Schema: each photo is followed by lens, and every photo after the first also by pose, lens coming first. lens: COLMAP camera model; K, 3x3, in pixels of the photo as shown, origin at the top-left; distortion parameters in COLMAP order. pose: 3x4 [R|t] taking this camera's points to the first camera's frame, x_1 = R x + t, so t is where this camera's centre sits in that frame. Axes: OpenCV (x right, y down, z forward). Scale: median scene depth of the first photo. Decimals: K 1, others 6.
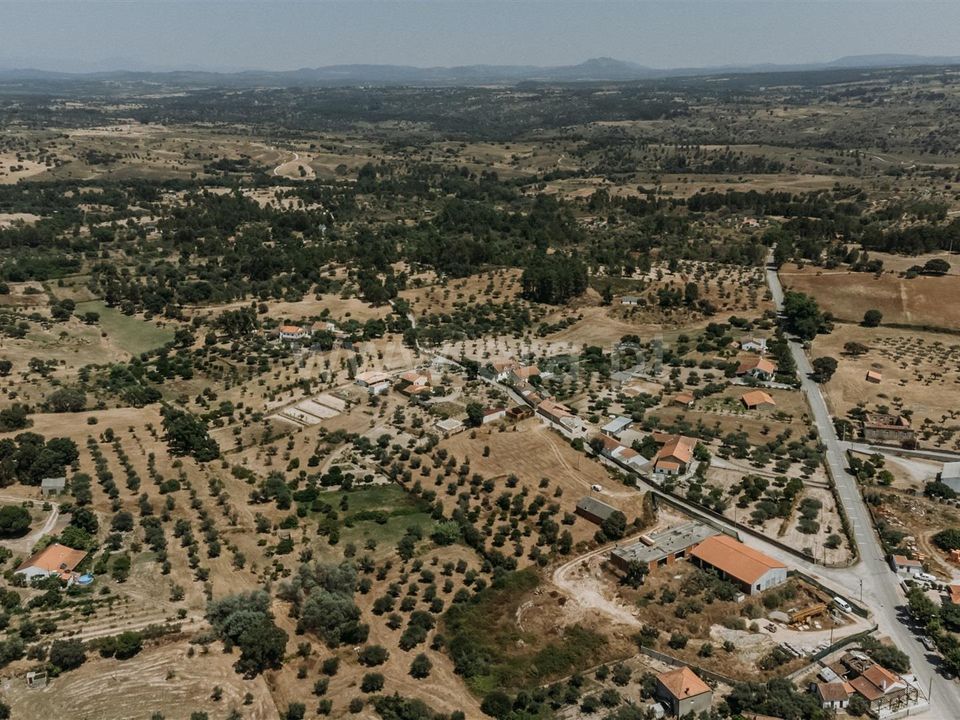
lens RADIAL K [[922.7, 0, 480.0], [0, 922.7, 360.0], [0, 0, 1]] dist [0.287367, -0.301991]
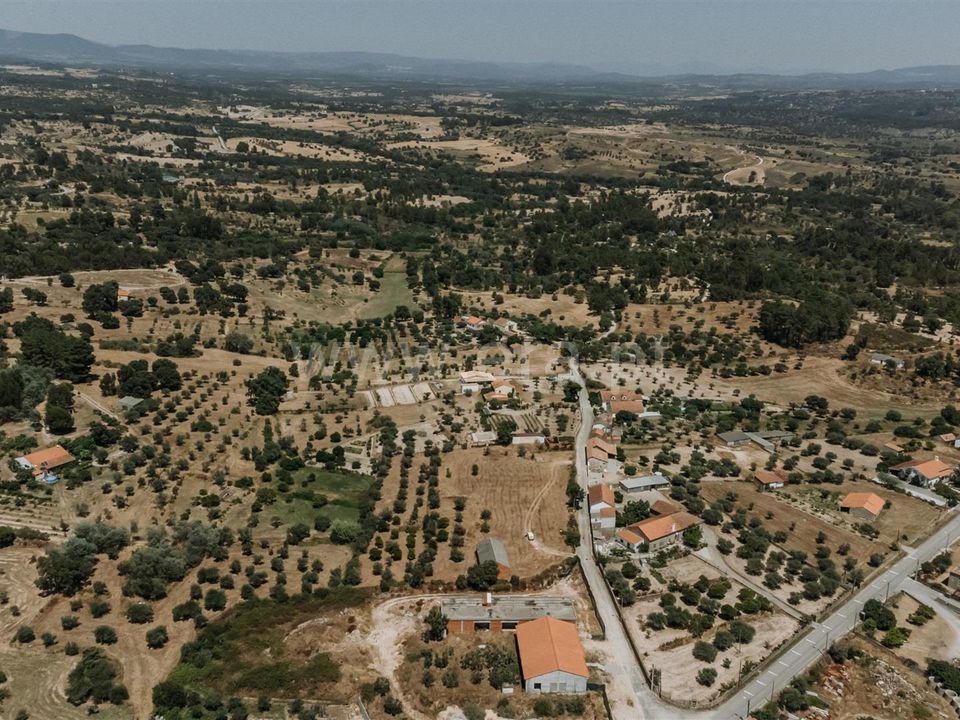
lens RADIAL K [[922.7, 0, 480.0], [0, 922.7, 360.0], [0, 0, 1]] dist [0.287367, -0.301991]
pose [[0.851339, 0.193827, -0.487497, 0.472305], [-0.194955, 0.979586, 0.049020, -0.062983], [0.487047, 0.053308, 0.871747, 0.166810]]
